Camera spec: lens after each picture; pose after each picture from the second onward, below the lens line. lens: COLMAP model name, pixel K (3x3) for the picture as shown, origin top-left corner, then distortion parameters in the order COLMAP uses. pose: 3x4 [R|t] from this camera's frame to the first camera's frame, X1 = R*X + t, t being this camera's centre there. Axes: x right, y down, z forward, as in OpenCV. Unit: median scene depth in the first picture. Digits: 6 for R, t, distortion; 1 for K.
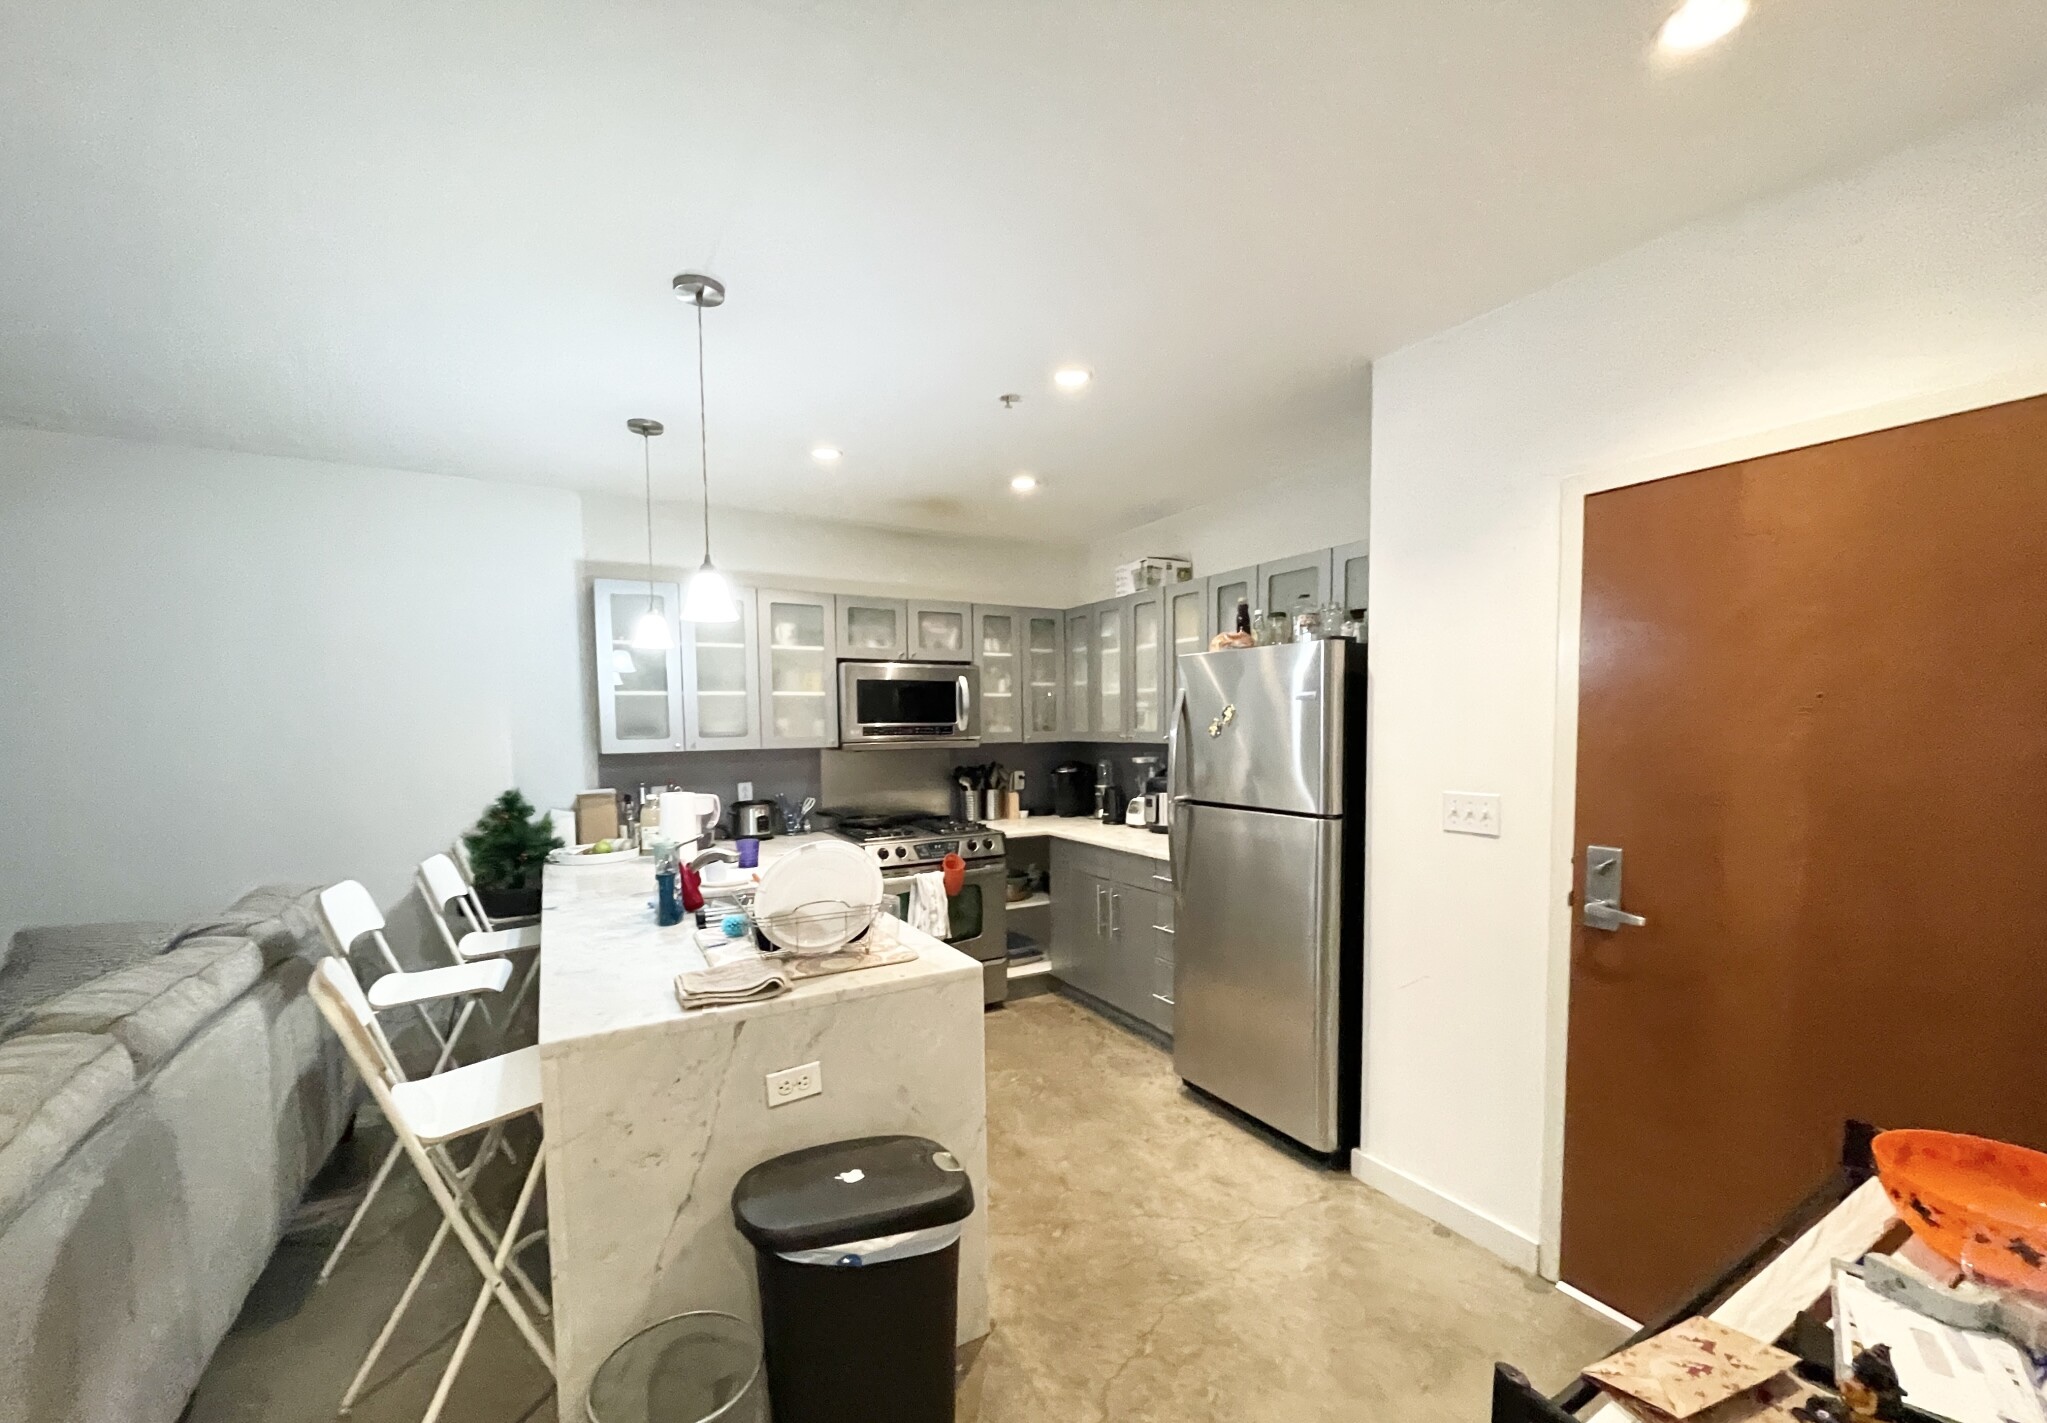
lens RADIAL K [[829.2, 0, 1024.7], [0, 829.2, 767.3], [0, 0, 1]] dist [-0.001660, -0.000089]
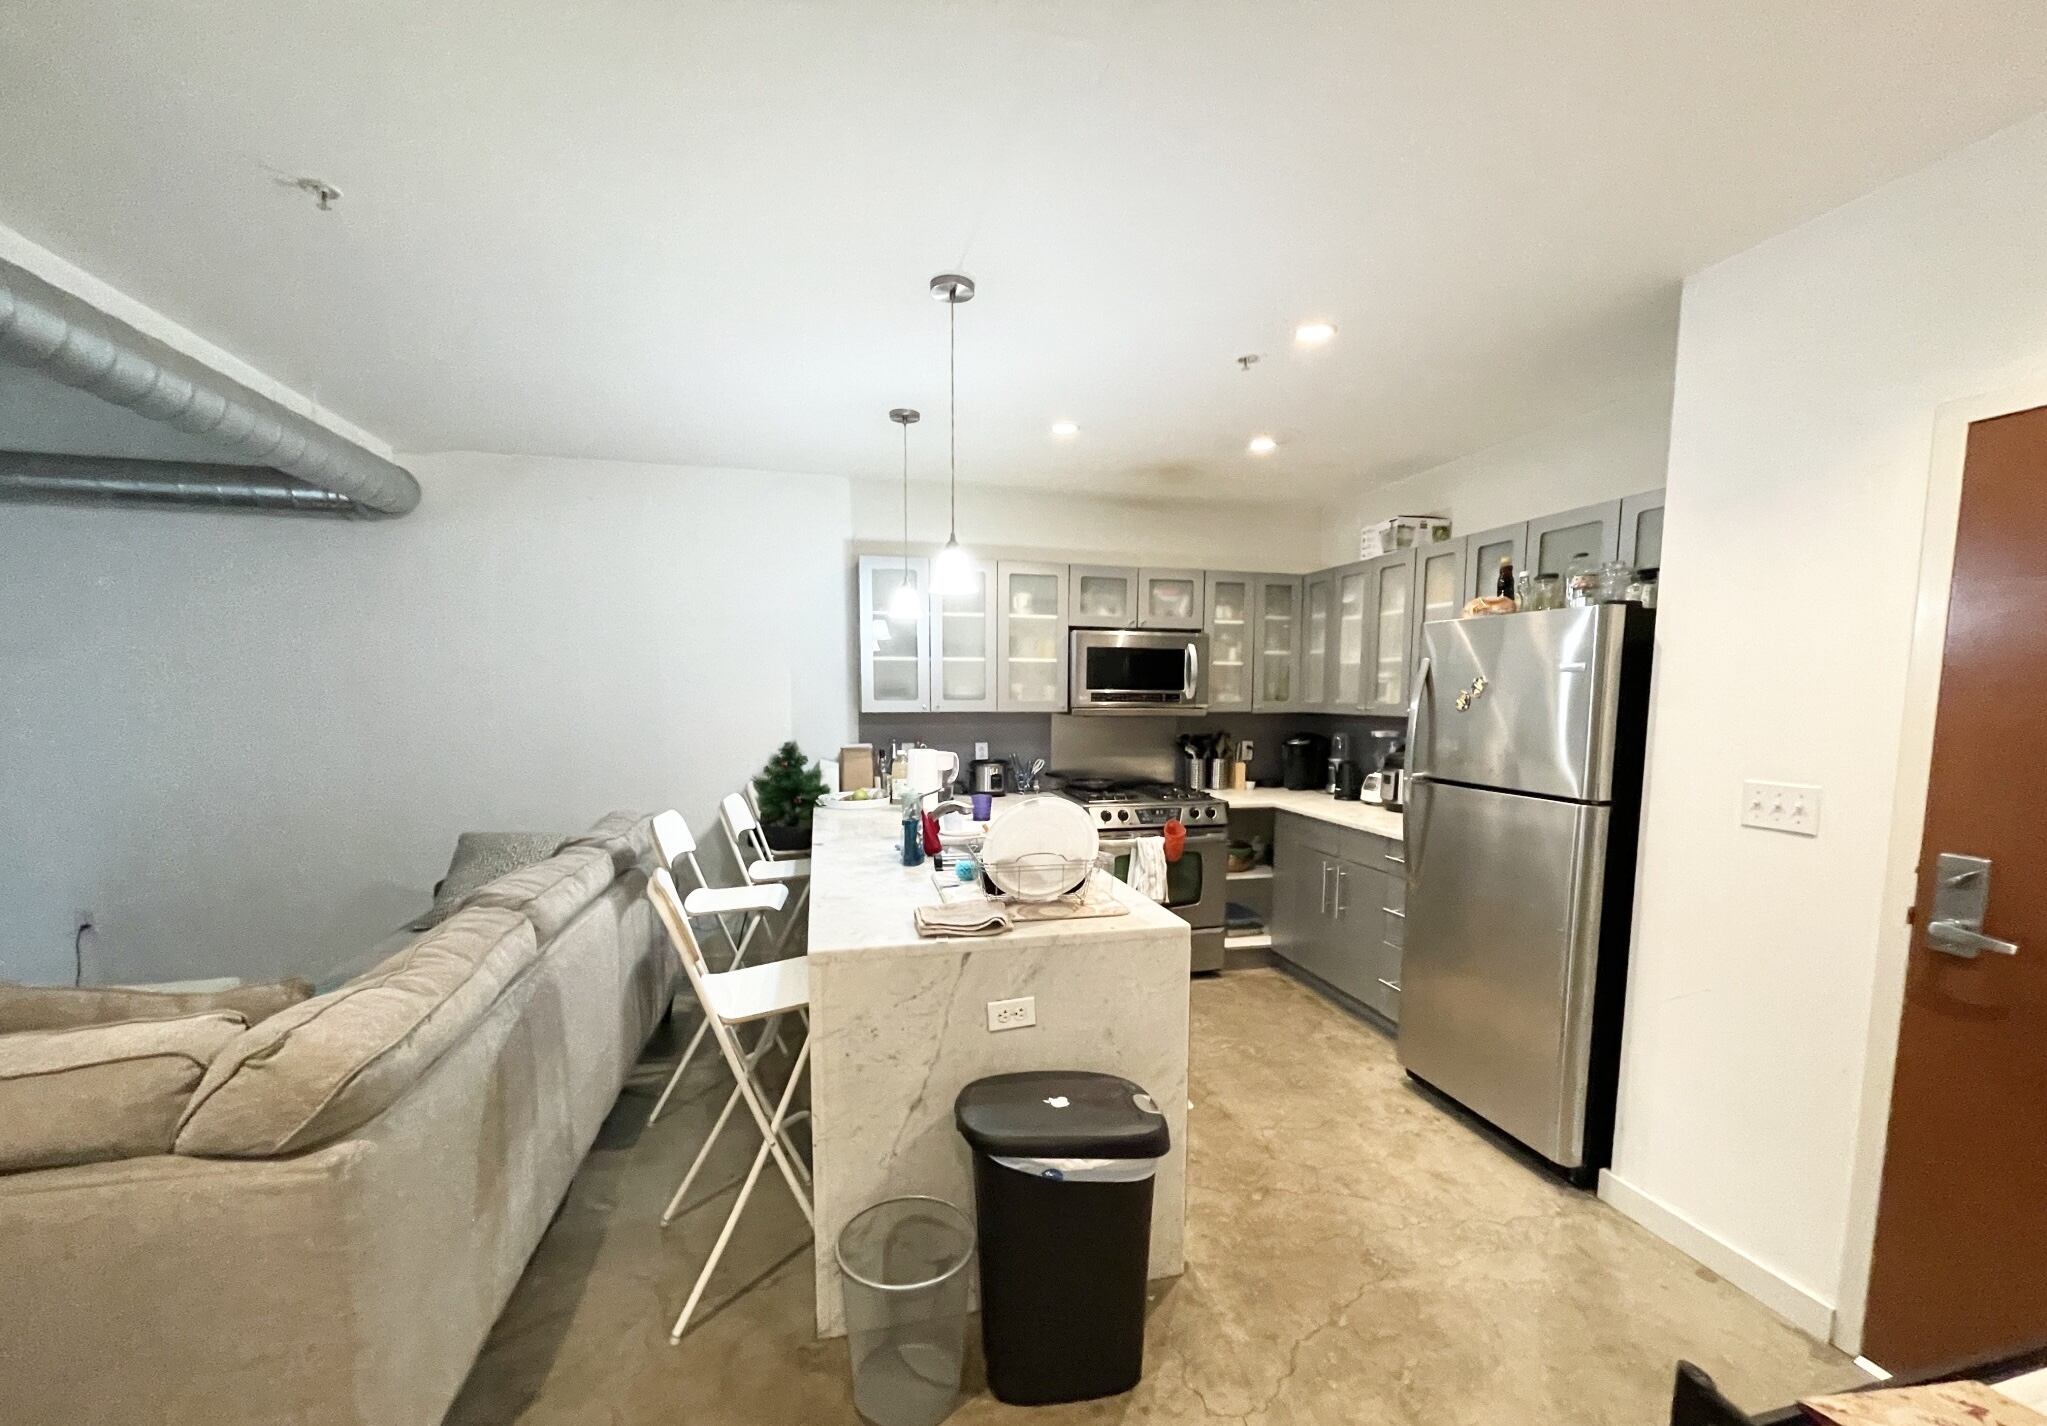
lens RADIAL K [[831.2, 0, 1025.3], [0, 831.2, 766.3], [0, 0, 1]] dist [-0.000624, -0.000291]
pose [[0.961120, 0.042953, -0.272770, 0.018378], [-0.032557, 0.998565, 0.042526, 0.001837], [0.274205, -0.031992, 0.961139, -0.033942]]
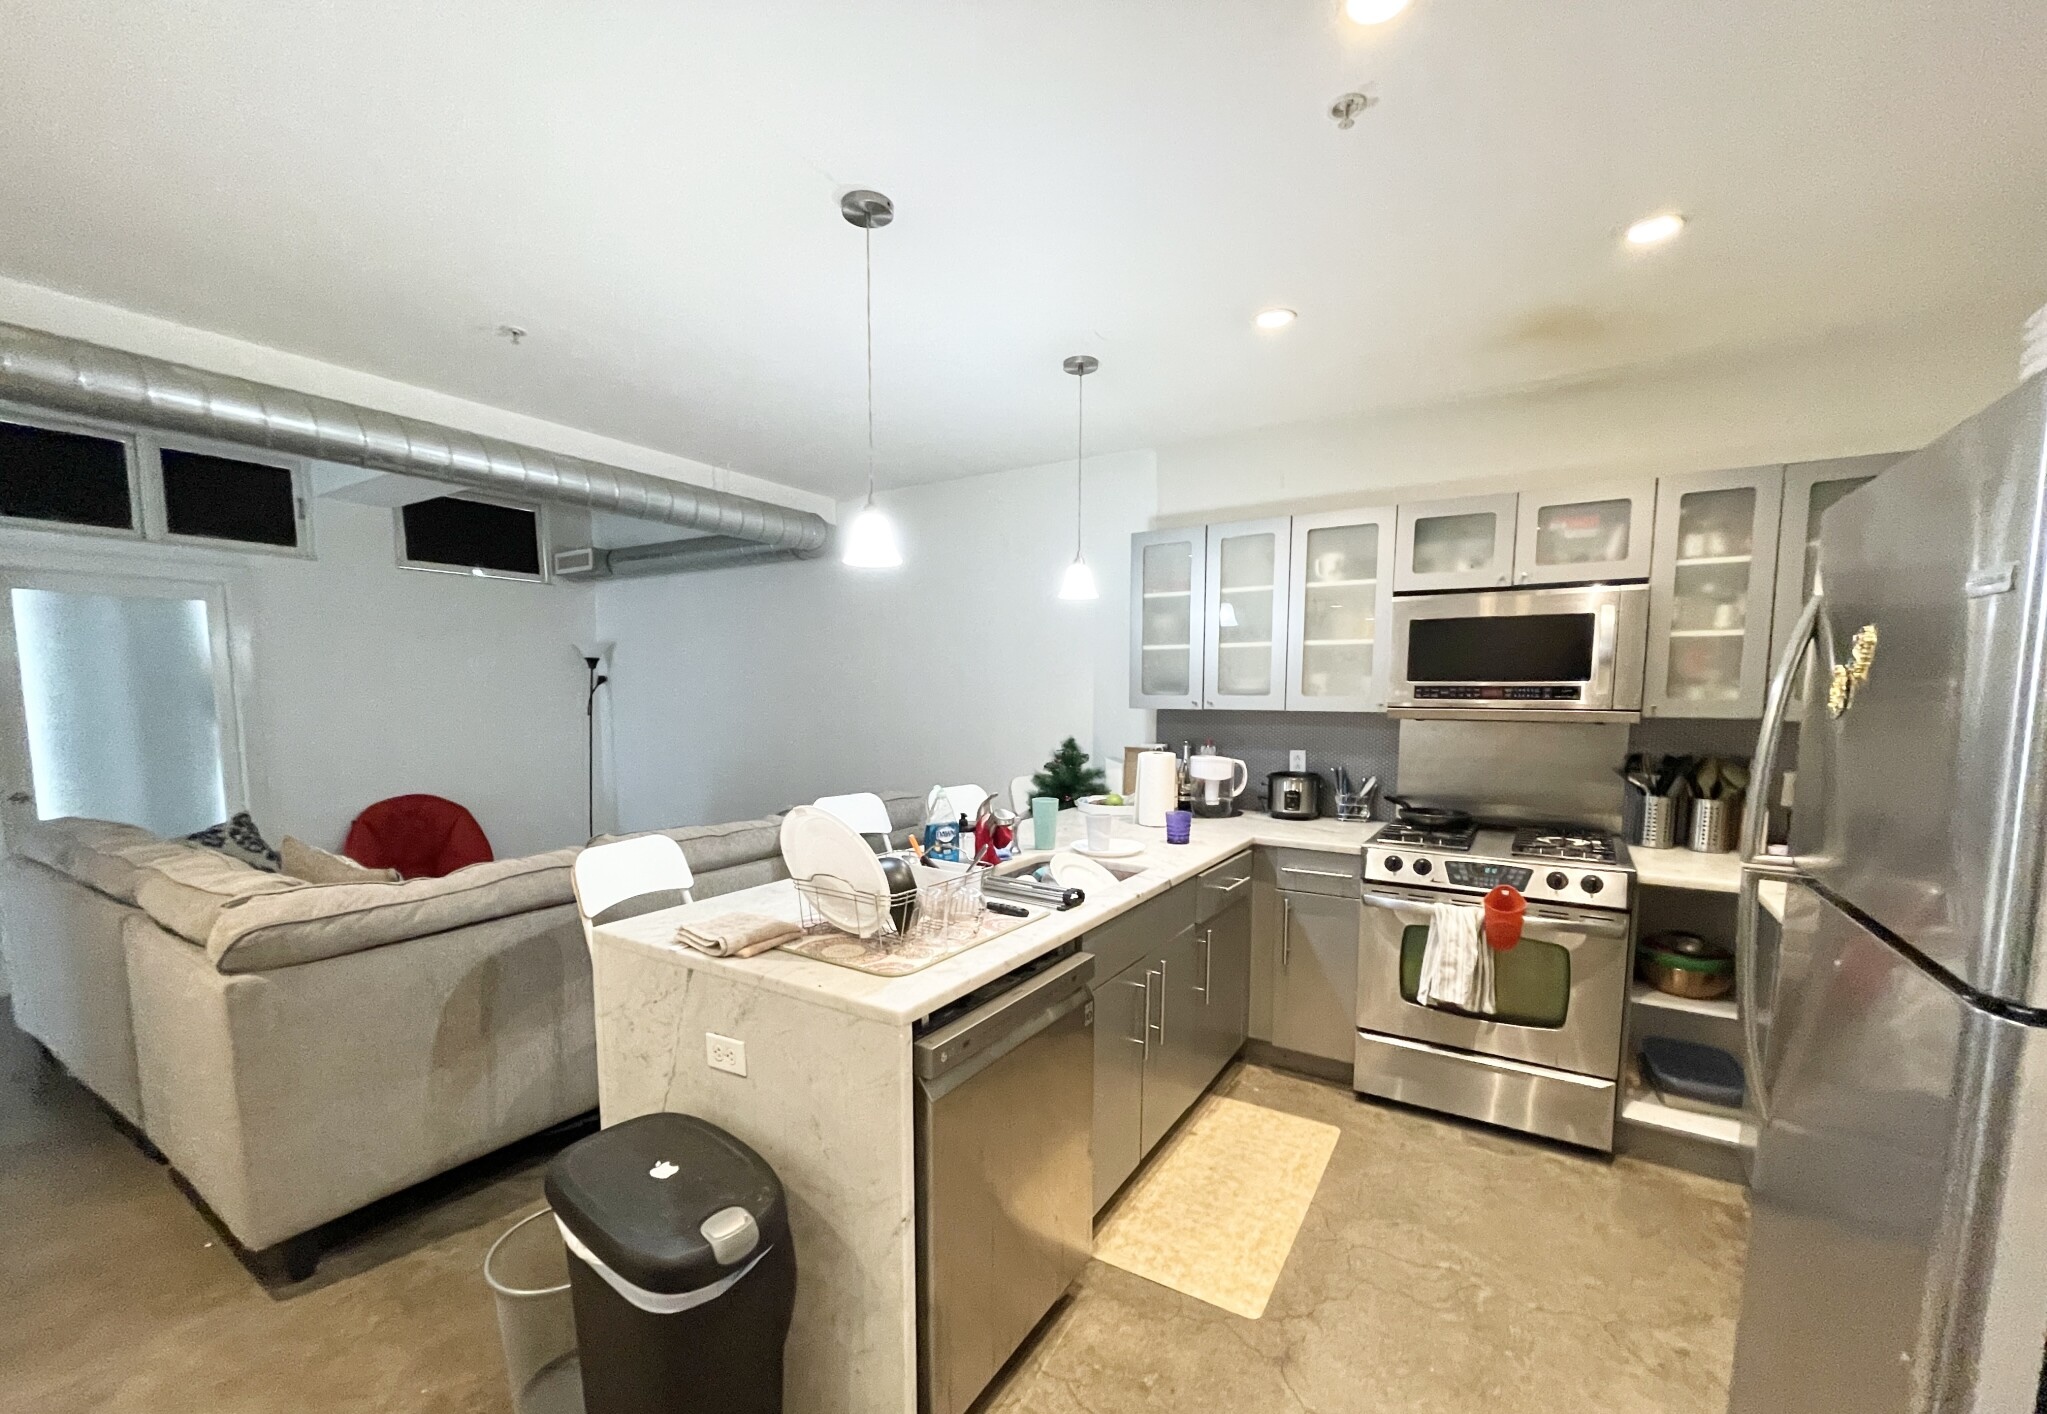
lens RADIAL K [[828.2, 0, 1026.7], [0, 828.2, 770.5], [0, 0, 1]] dist [-0.002055, -0.000114]
pose [[0.462167, 0.100256, -0.881107, 0.428062], [-0.058034, 0.994878, 0.082761, -0.022908], [0.884892, 0.012884, 0.465618, 0.544180]]
